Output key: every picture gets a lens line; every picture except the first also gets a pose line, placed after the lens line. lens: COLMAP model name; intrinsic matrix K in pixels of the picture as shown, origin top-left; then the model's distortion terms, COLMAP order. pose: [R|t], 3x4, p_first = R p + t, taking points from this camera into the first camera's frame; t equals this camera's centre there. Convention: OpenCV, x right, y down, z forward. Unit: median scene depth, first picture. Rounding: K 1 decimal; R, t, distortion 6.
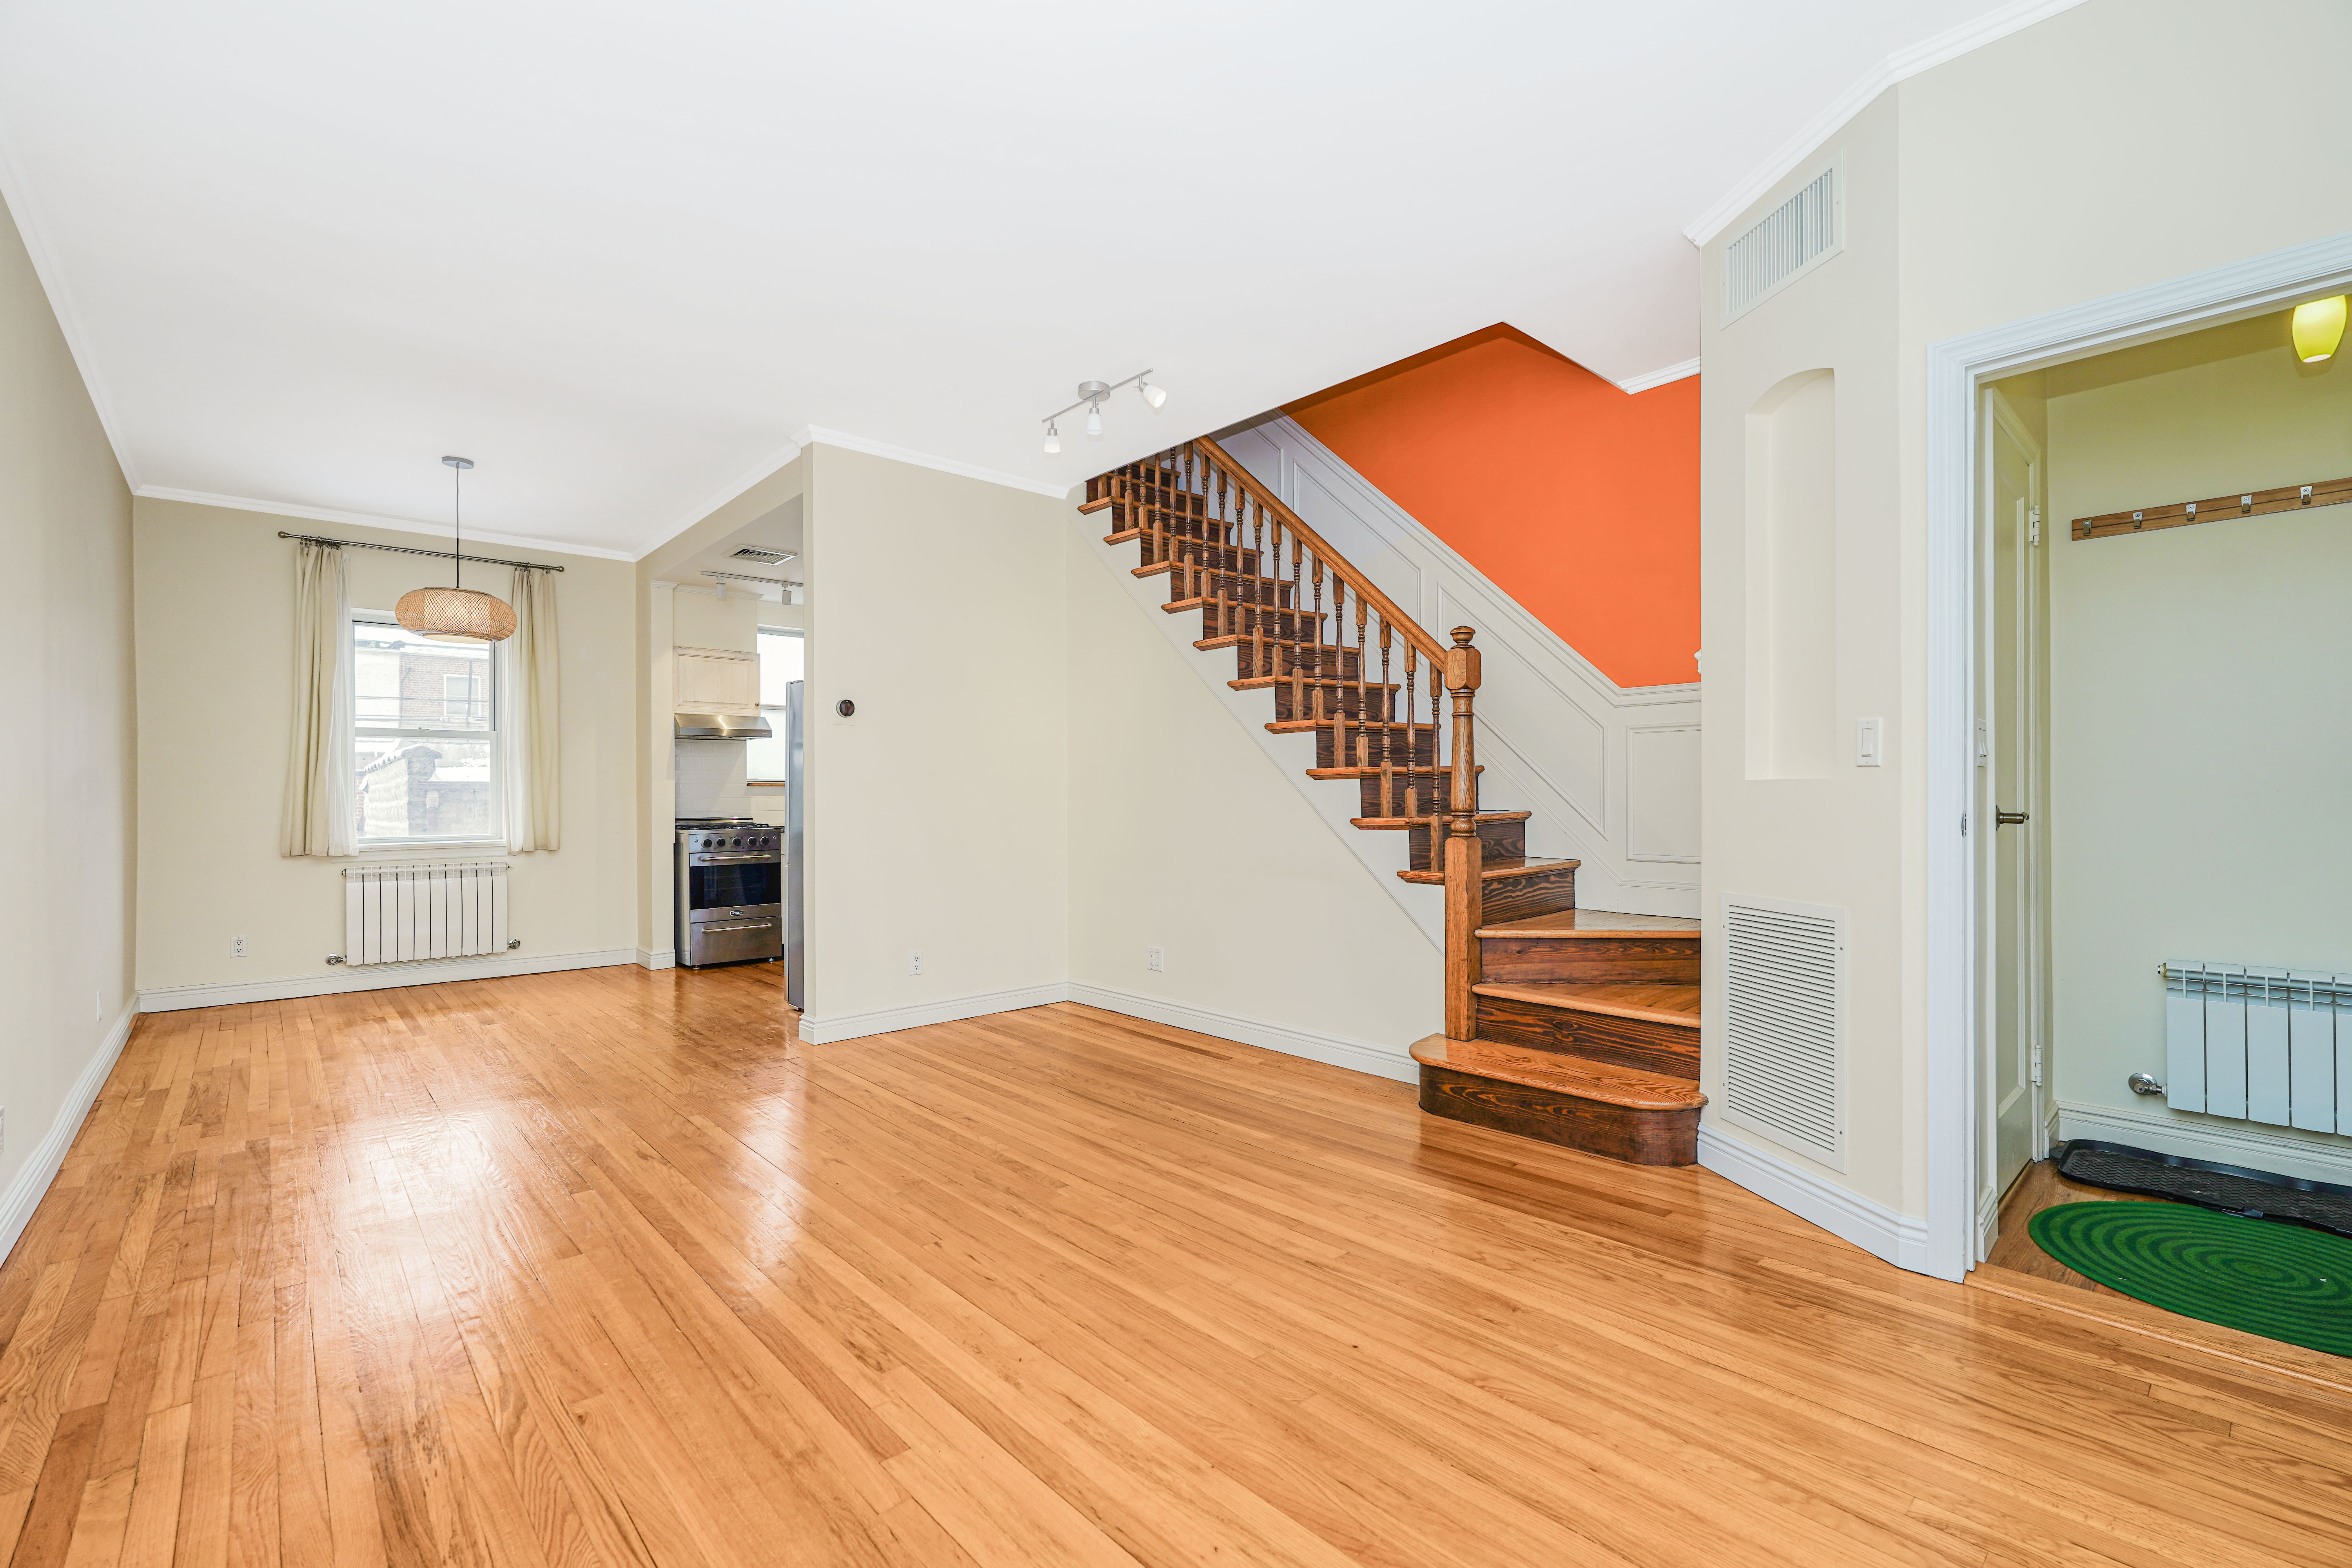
lens RADIAL K [[1044.2, 0, 1175.0], [0, 1044.2, 788.6], [0, 0, 1]] dist [-0.014425, 0.007536]
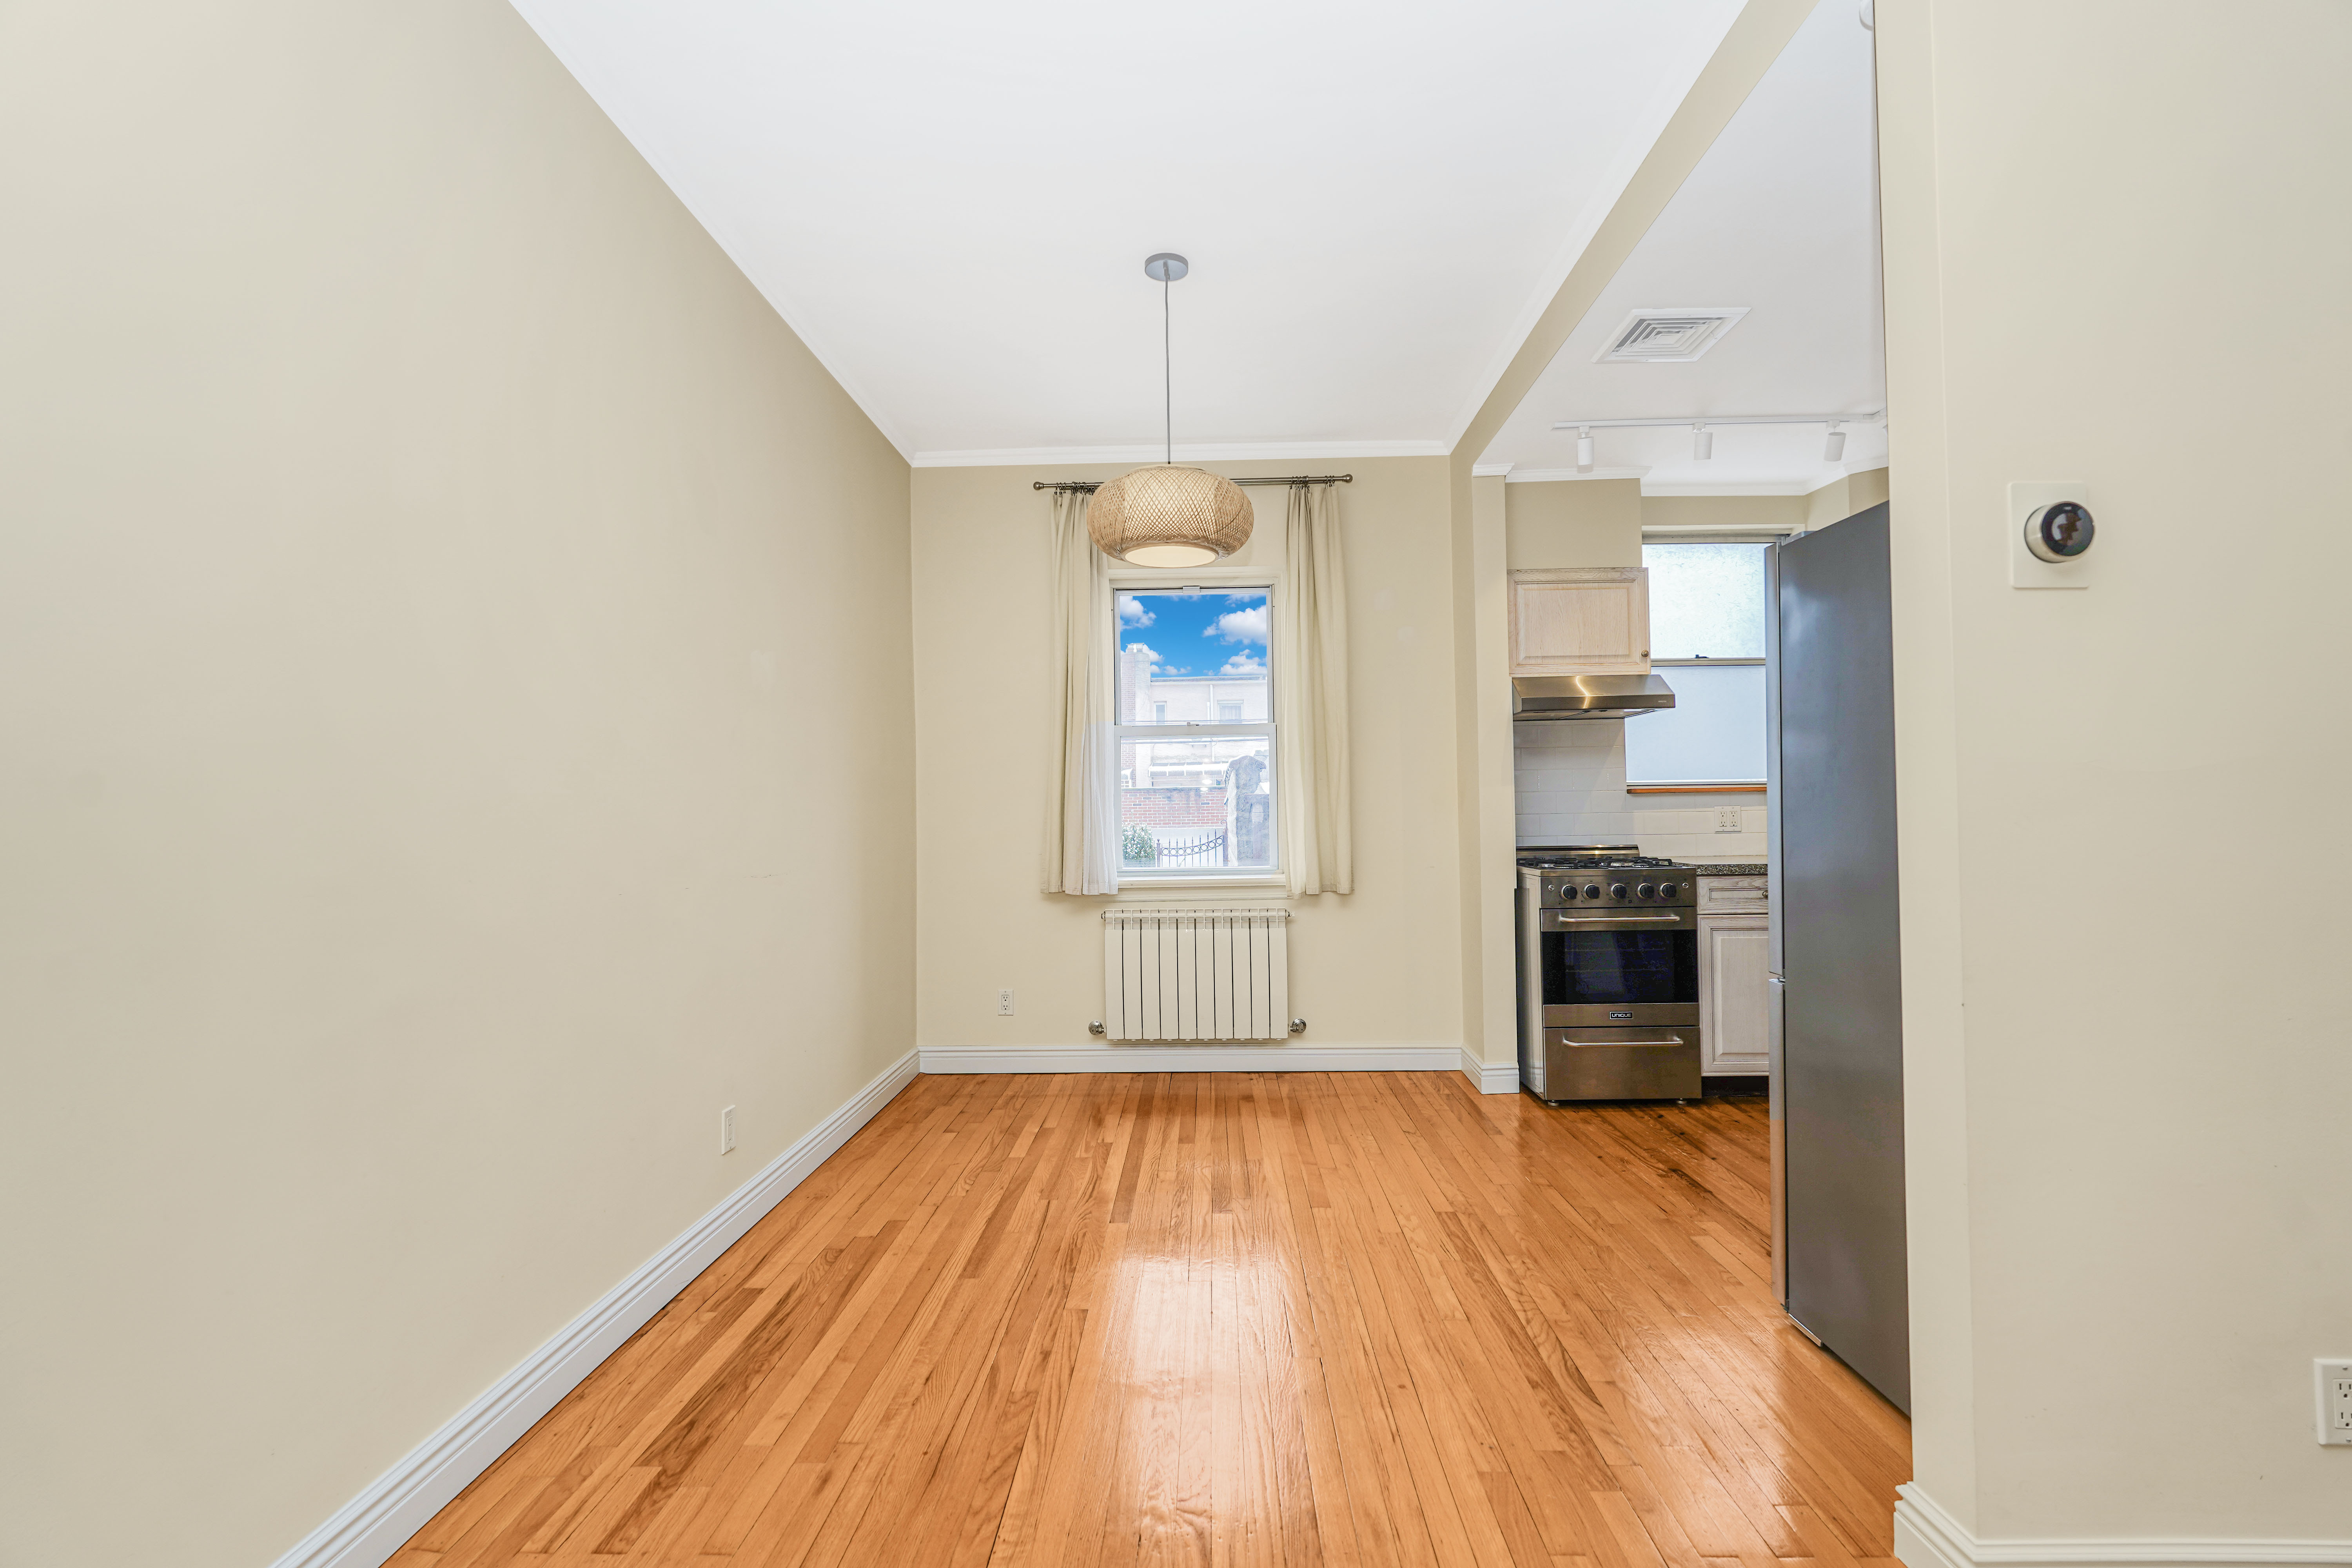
lens RADIAL K [[1044.2, 0, 1180.8], [0, 1044.2, 787.6], [0, 0, 1]] dist [-0.014425, 0.007536]
pose [[0.732342, -0.019997, -0.680644, -0.205937], [0.013080, 0.999797, -0.015300, -0.000557], [0.680812, 0.002302, 0.732455, 0.416038]]
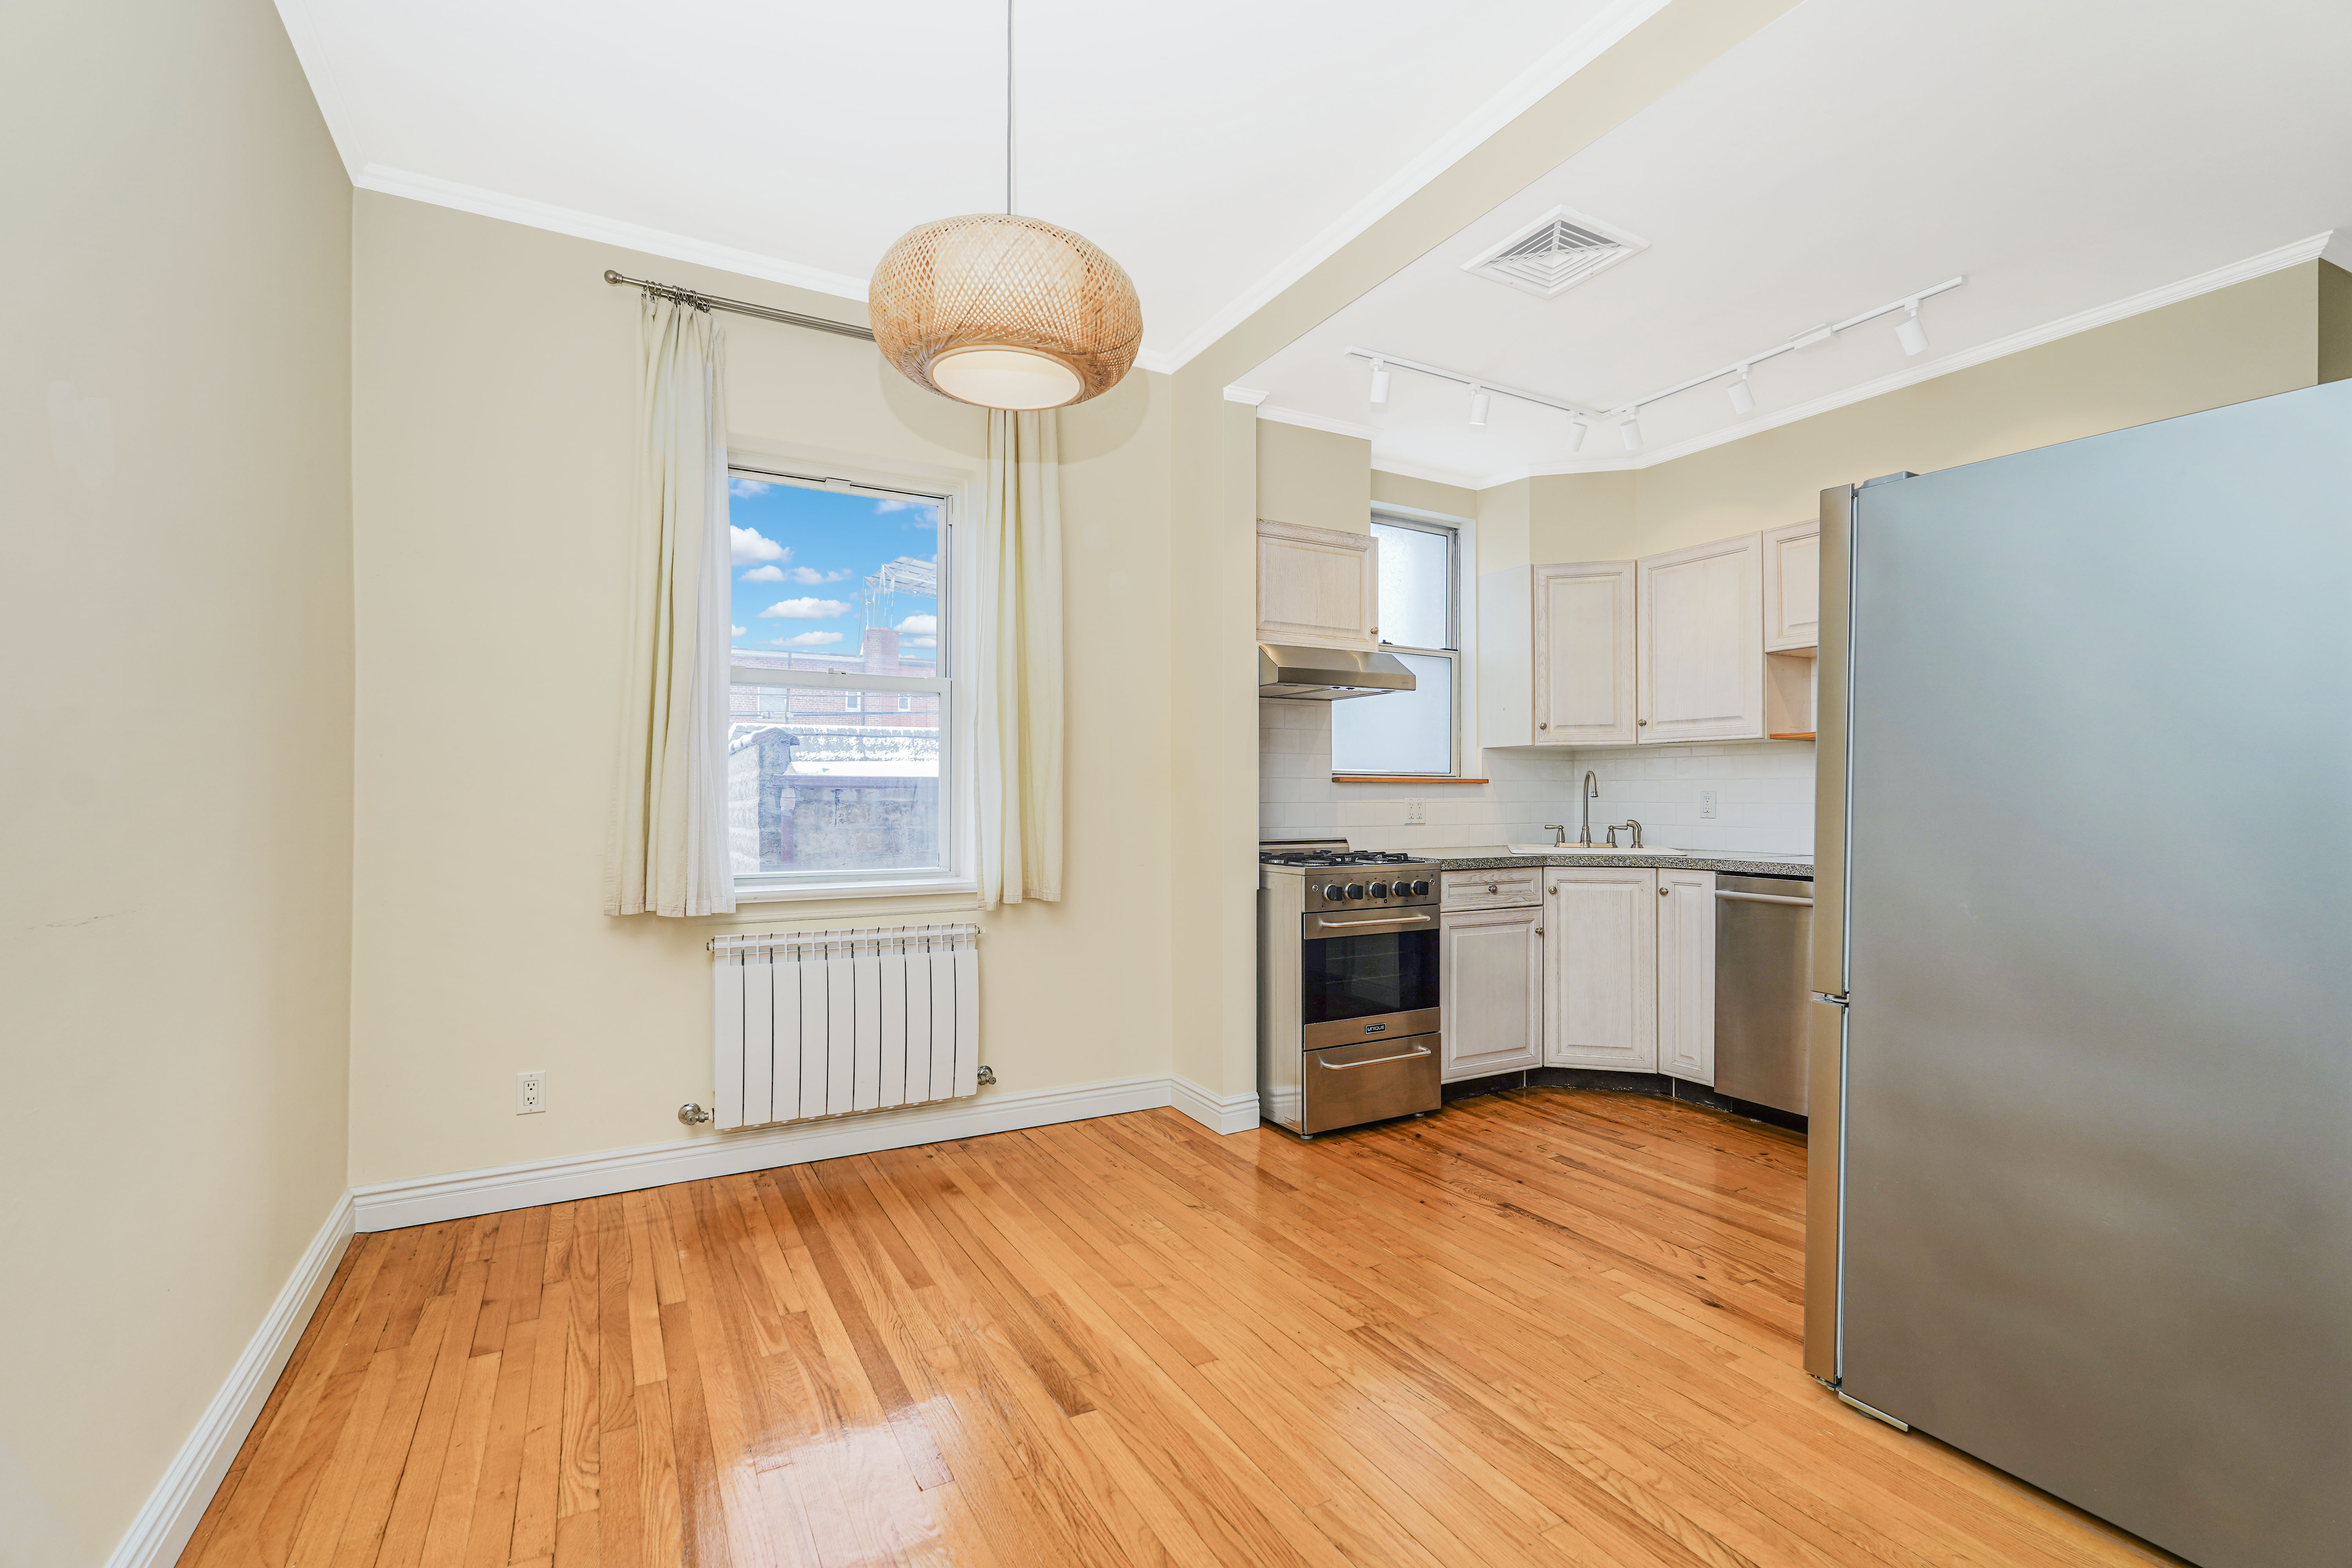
lens RADIAL K [[1044.2, 0, 1194.0], [0, 1044.2, 787.7], [0, 0, 1]] dist [-0.014425, 0.007536]
pose [[0.978936, 0.007190, -0.204040, -0.404579], [-0.008173, 0.999959, -0.003976, 0.003095], [0.204003, 0.005560, 0.978955, 0.477308]]
